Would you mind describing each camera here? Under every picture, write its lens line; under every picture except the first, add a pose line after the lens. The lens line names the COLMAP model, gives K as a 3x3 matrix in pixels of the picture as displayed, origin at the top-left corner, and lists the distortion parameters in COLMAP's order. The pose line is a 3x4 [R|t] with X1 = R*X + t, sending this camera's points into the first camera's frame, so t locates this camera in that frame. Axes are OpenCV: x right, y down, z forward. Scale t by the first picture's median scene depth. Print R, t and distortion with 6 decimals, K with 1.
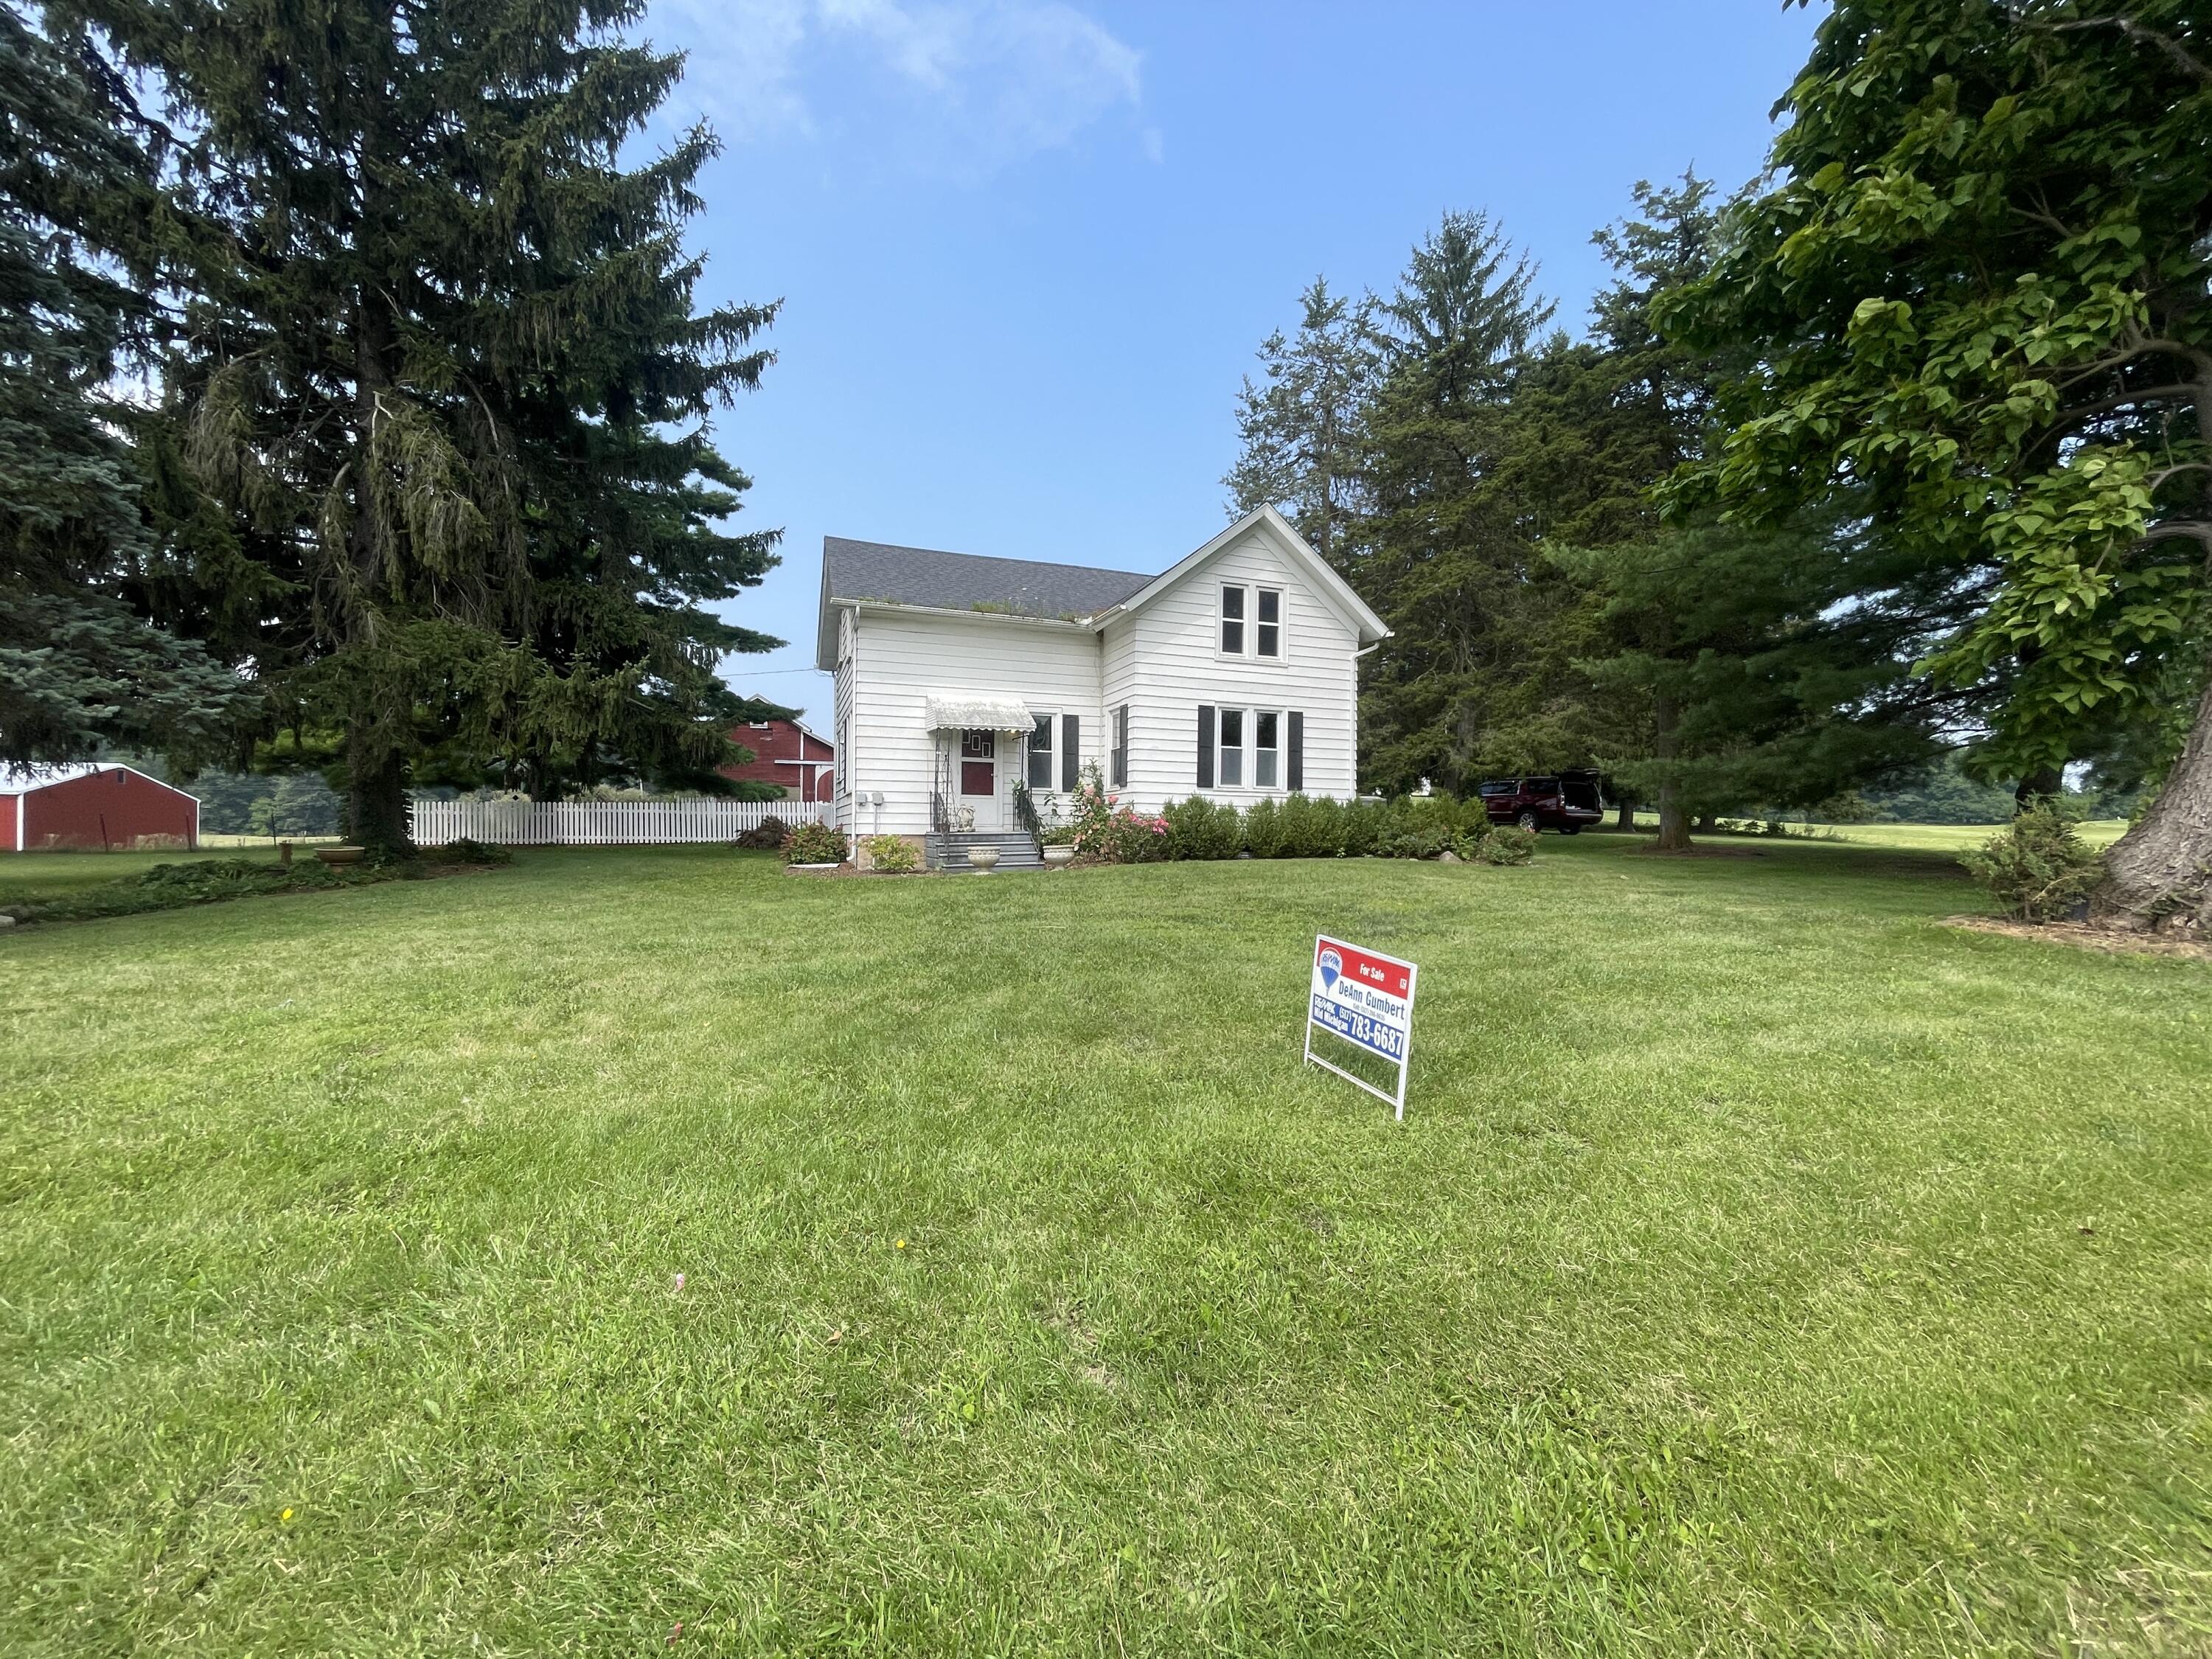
lens RADIAL K [[898.5, 0, 1098.5], [0, 898.5, 831.9], [0, 0, 1]] dist [-0.000806, 0.000119]
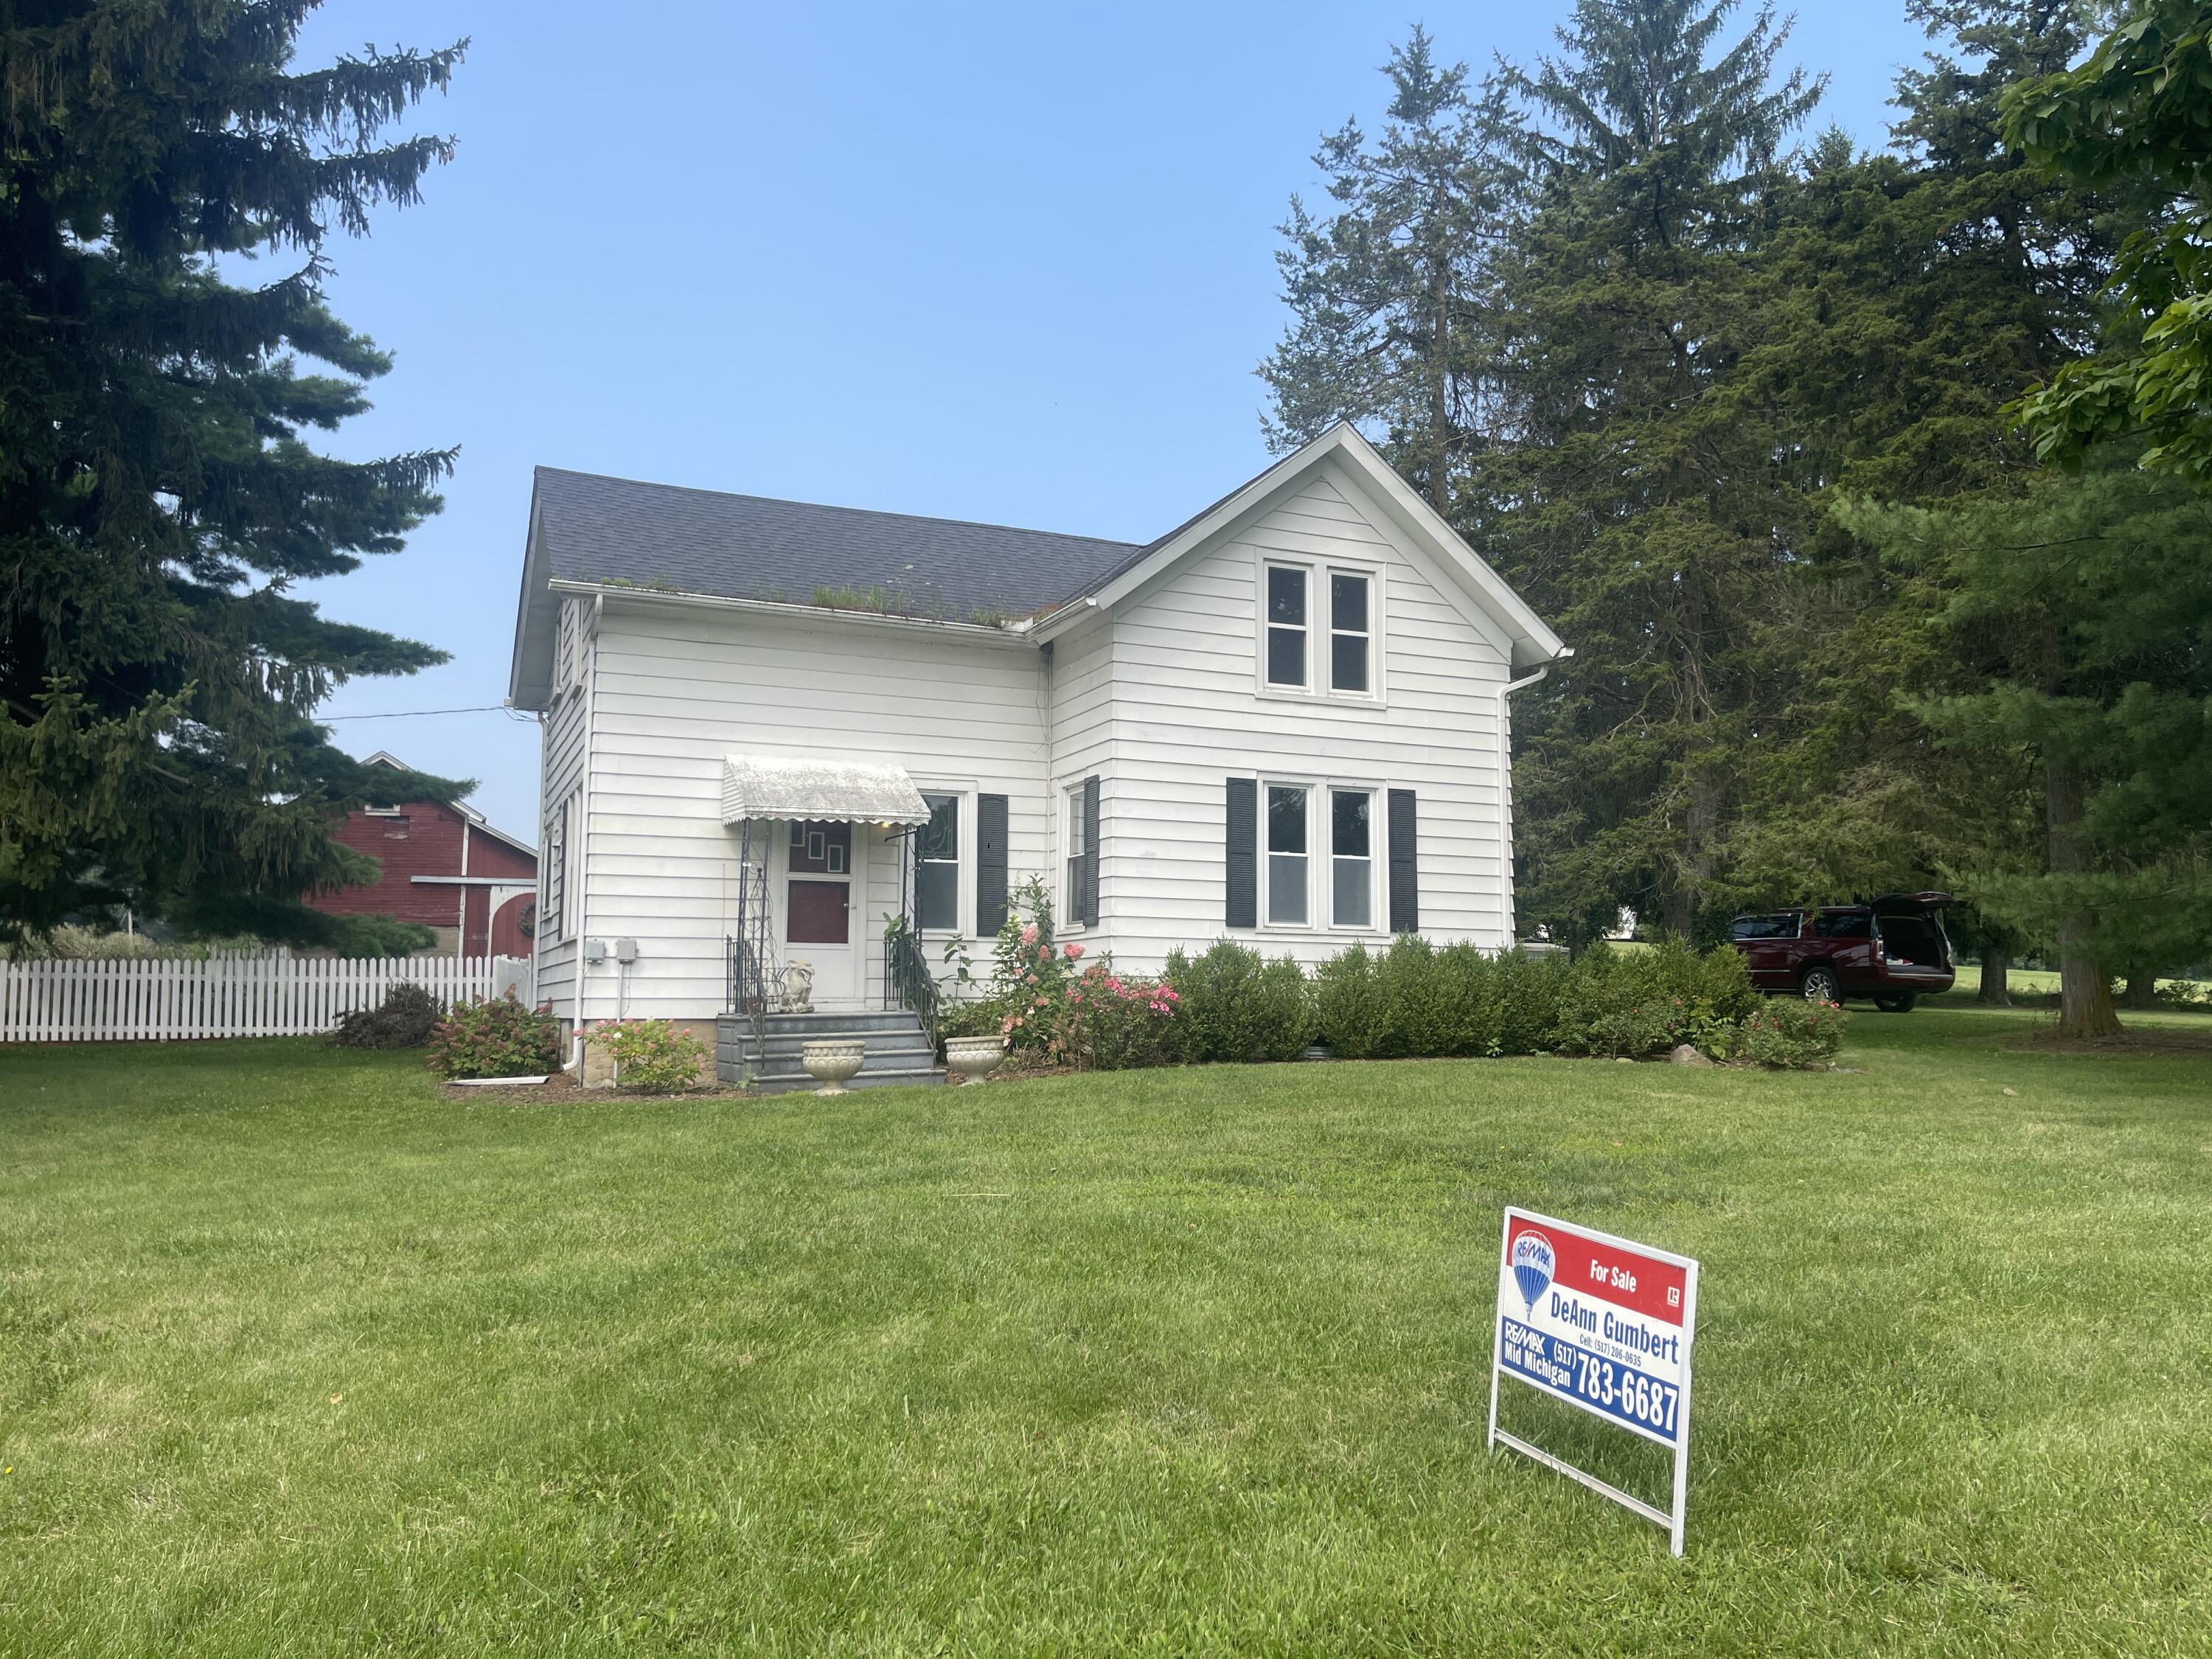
lens RADIAL K [[1673.0, 0, 1121.1], [0, 1673.0, 830.6], [0, 0, 1]] dist [0.081688, -0.119706]
pose [[0.998215, 0.000795, 0.059723, -0.014273], [0.005483, 0.994470, -0.104882, -0.001865], [-0.059476, 0.105022, 0.992690, -0.008963]]
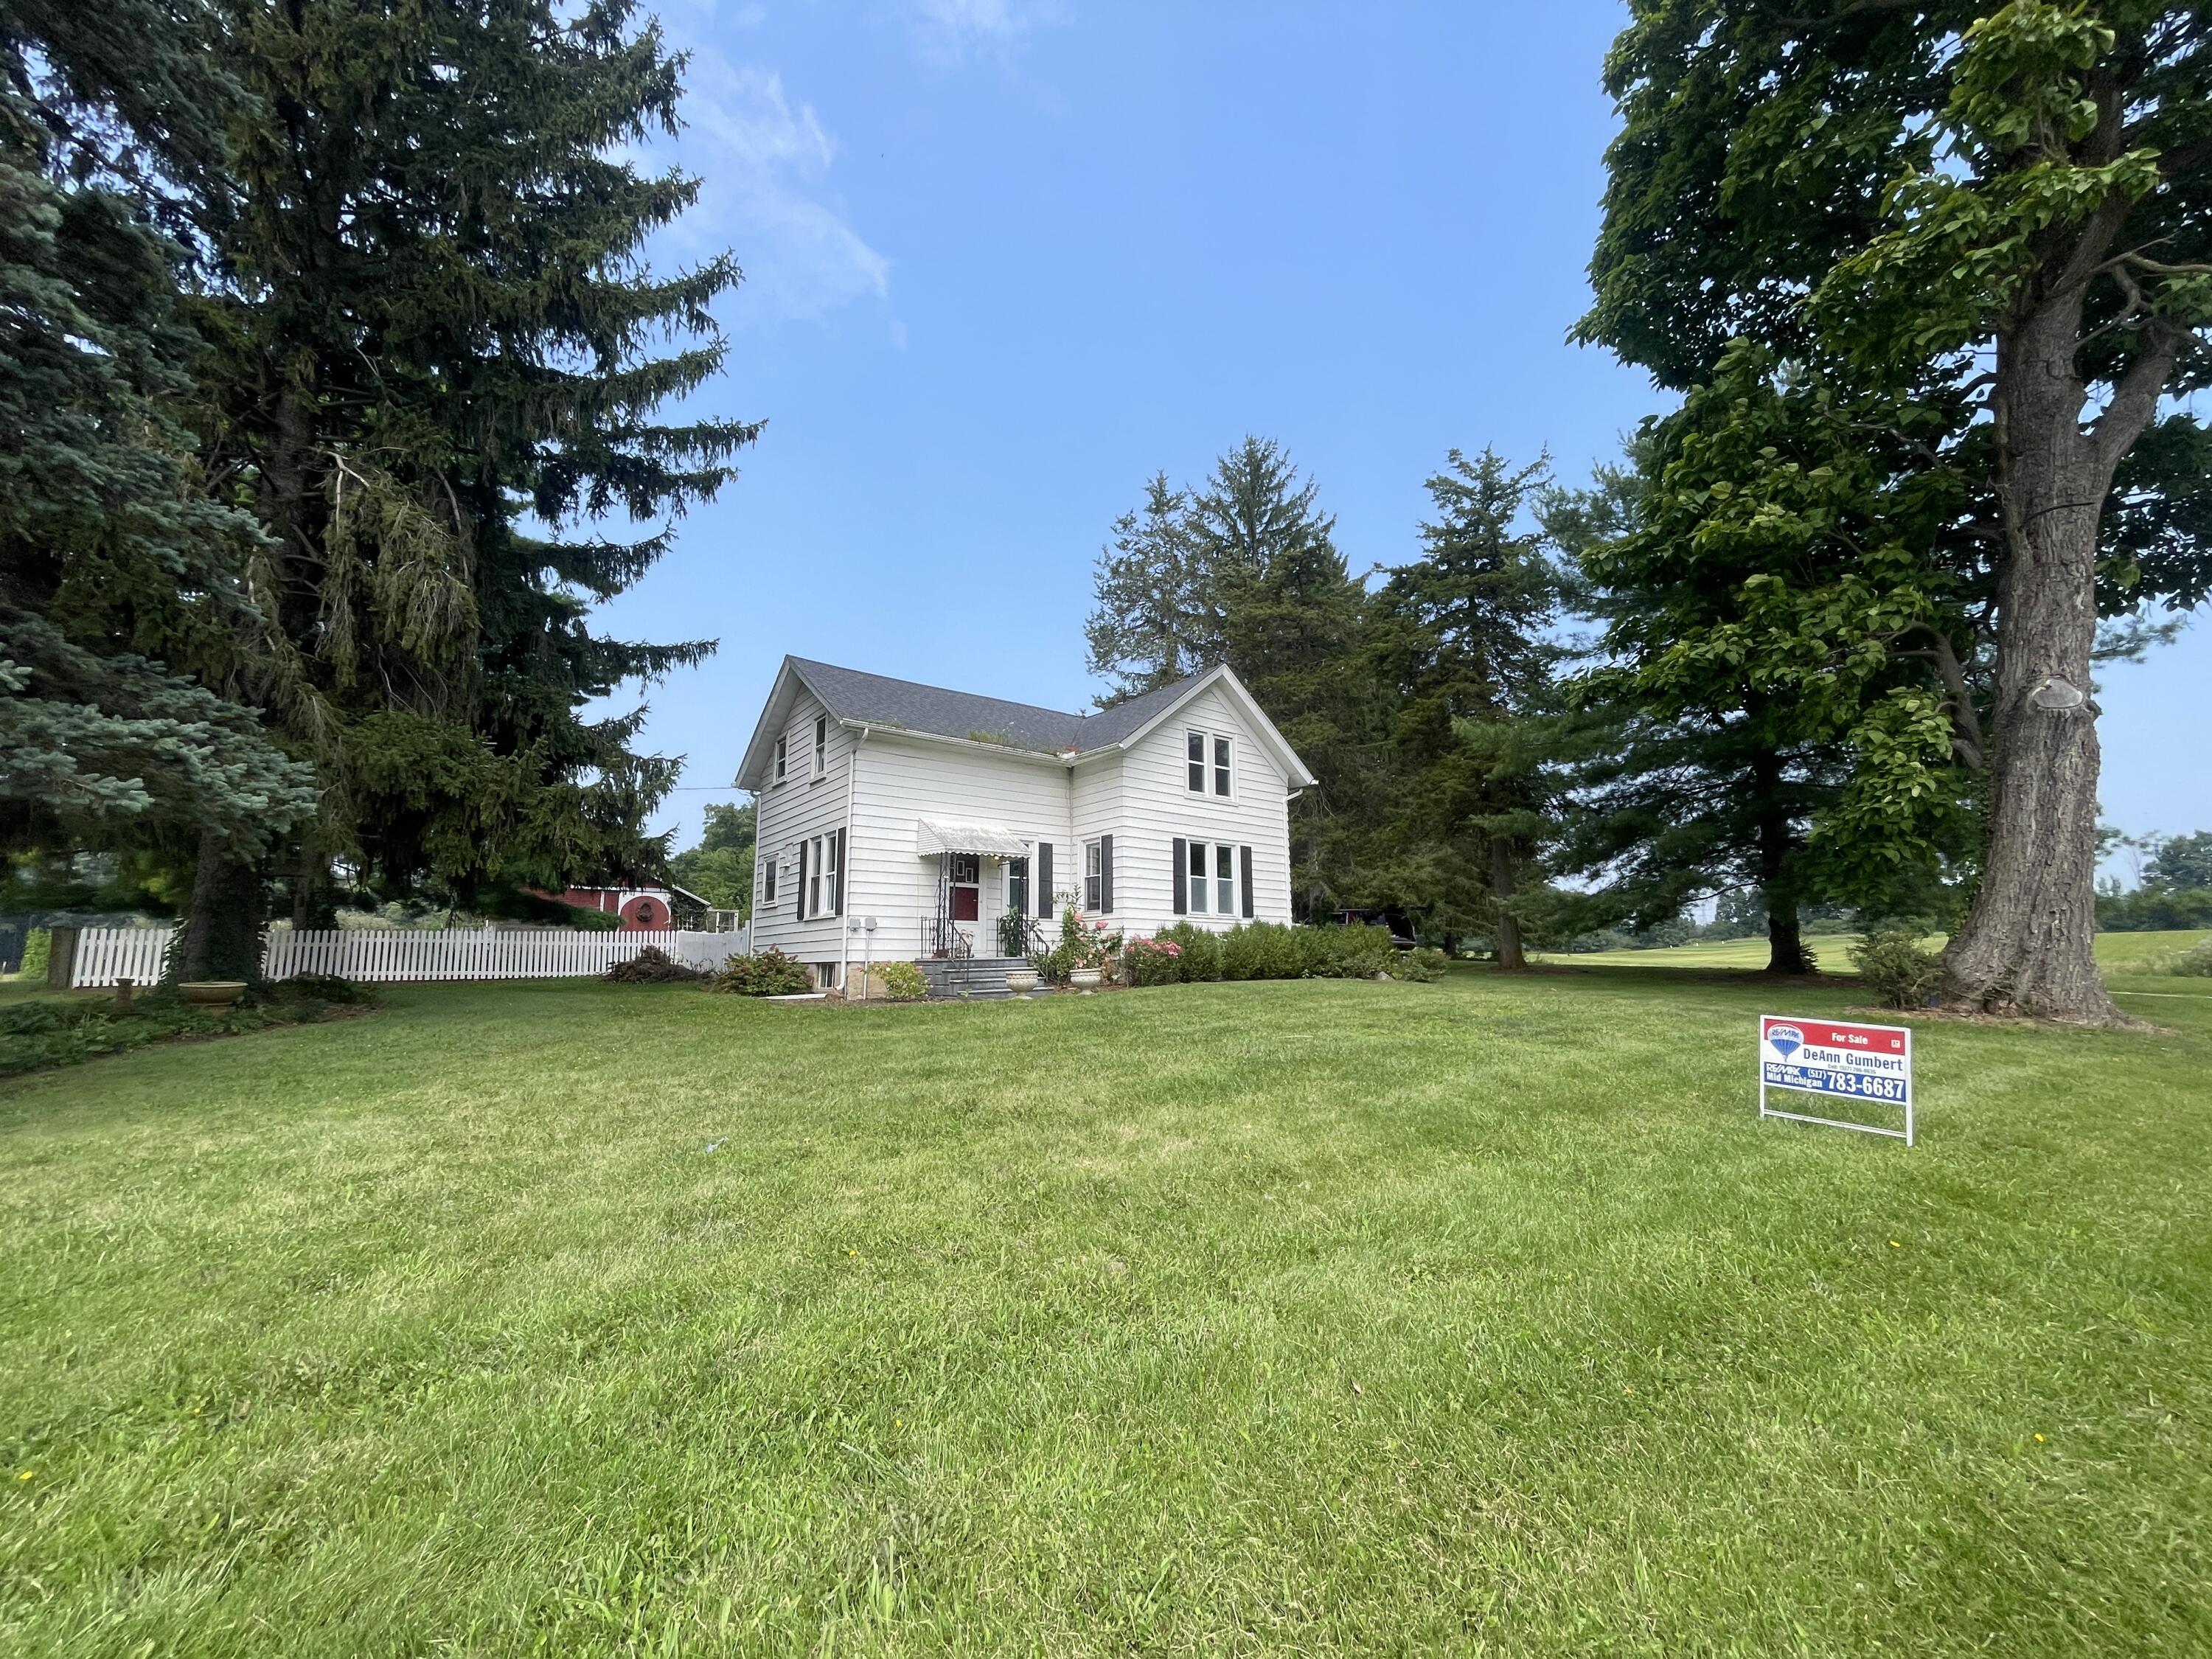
lens RADIAL K [[898.5, 0, 1098.5], [0, 898.5, 831.9], [0, 0, 1]] dist [-0.000806, 0.000119]
pose [[0.954317, 0.033127, 0.296955, -0.289681], [0.011197, 0.989172, -0.146333, 0.008764], [-0.298587, 0.142973, 0.943612, 0.007339]]
